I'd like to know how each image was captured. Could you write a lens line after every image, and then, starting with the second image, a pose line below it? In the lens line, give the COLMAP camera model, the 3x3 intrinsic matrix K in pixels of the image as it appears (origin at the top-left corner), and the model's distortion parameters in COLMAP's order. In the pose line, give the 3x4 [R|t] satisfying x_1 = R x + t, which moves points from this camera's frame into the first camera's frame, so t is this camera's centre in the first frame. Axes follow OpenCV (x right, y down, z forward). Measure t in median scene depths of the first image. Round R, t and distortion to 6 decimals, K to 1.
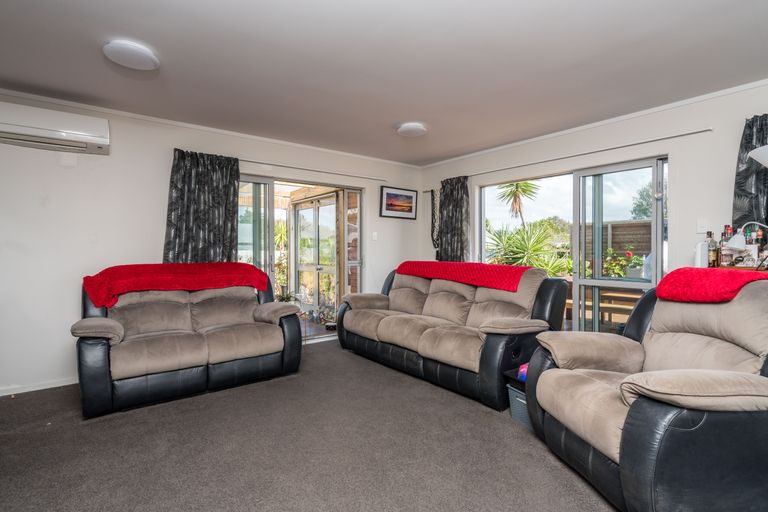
lens RADIAL K [[392.4, 0, 384.0], [0, 392.4, 255.7], [0, 0, 1]] dist [0.033968, -0.000398]
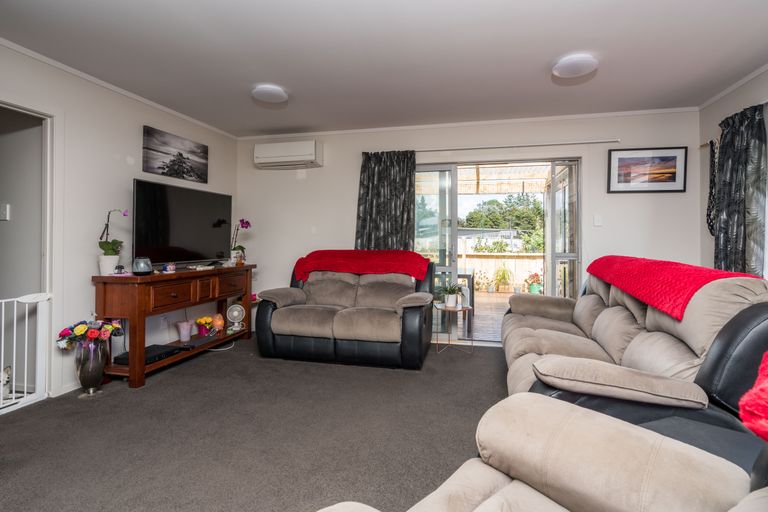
lens RADIAL K [[389.4, 0, 385.2], [0, 389.4, 249.2], [0, 0, 1]] dist [0.013900, -0.000441]
pose [[0.630620, 0.019855, -0.775838, 0.391345], [-0.015573, 0.999795, 0.012928, 0.000532], [0.775935, 0.003929, 0.630800, 0.309201]]
